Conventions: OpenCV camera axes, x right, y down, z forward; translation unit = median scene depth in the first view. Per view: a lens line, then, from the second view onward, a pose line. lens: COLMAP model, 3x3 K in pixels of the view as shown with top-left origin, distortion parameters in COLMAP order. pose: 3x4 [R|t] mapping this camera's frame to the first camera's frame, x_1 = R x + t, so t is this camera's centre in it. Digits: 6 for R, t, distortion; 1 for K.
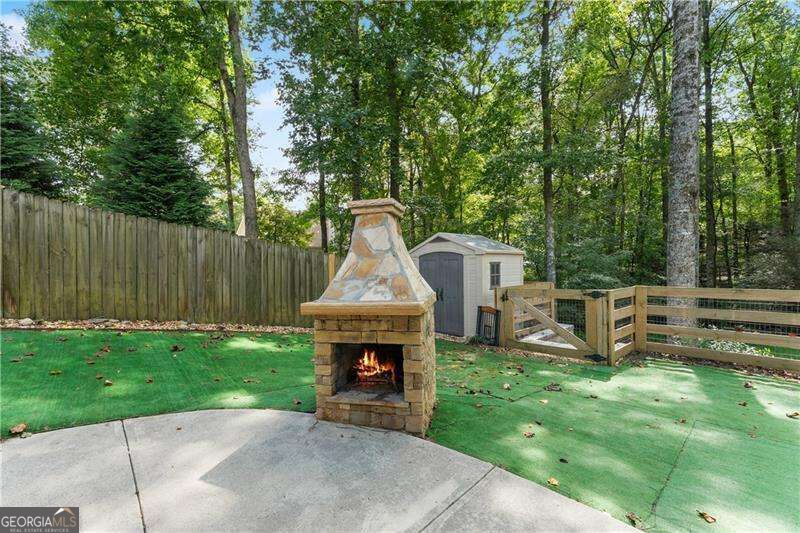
lens RADIAL K [[324.9, 0, 402.0], [0, 324.9, 271.8], [0, 0, 1]] dist [-0.001107, -0.000460]
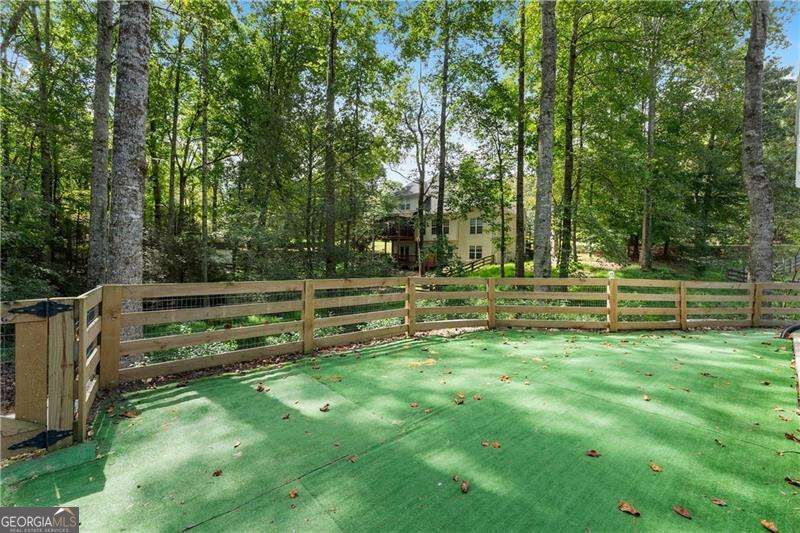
lens RADIAL K [[324.9, 0, 396.7], [0, 324.9, 259.9], [0, 0, 1]] dist [-0.001107, -0.000460]
pose [[0.039642, 0.017367, 0.999063, 0.096586], [-0.004804, 0.999841, -0.017190, 0.002244], [-0.999202, -0.004118, 0.039719, 0.333058]]
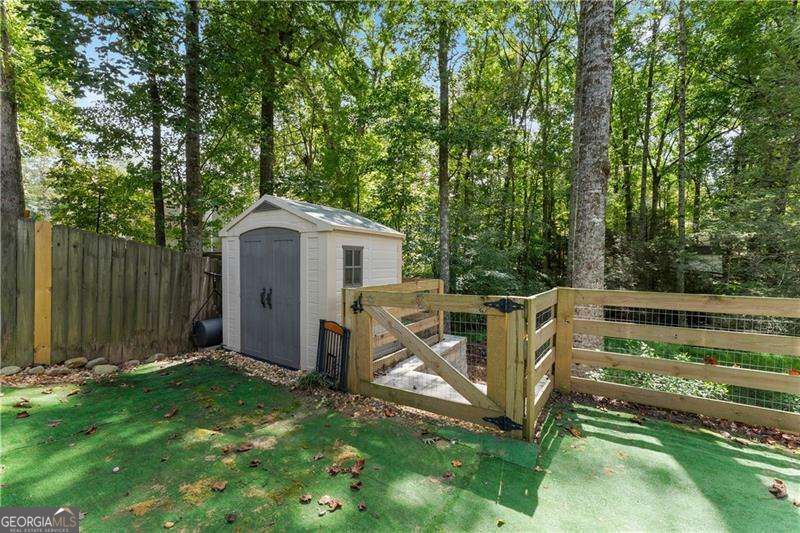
lens RADIAL K [[324.9, 0, 401.0], [0, 324.9, 272.3], [0, 0, 1]] dist [-0.001107, -0.000460]
pose [[0.960255, 0.014881, 0.278726, 0.206426], [-0.019516, 0.999713, 0.013863, 0.008855], [-0.278440, -0.018752, 0.960271, 0.391895]]
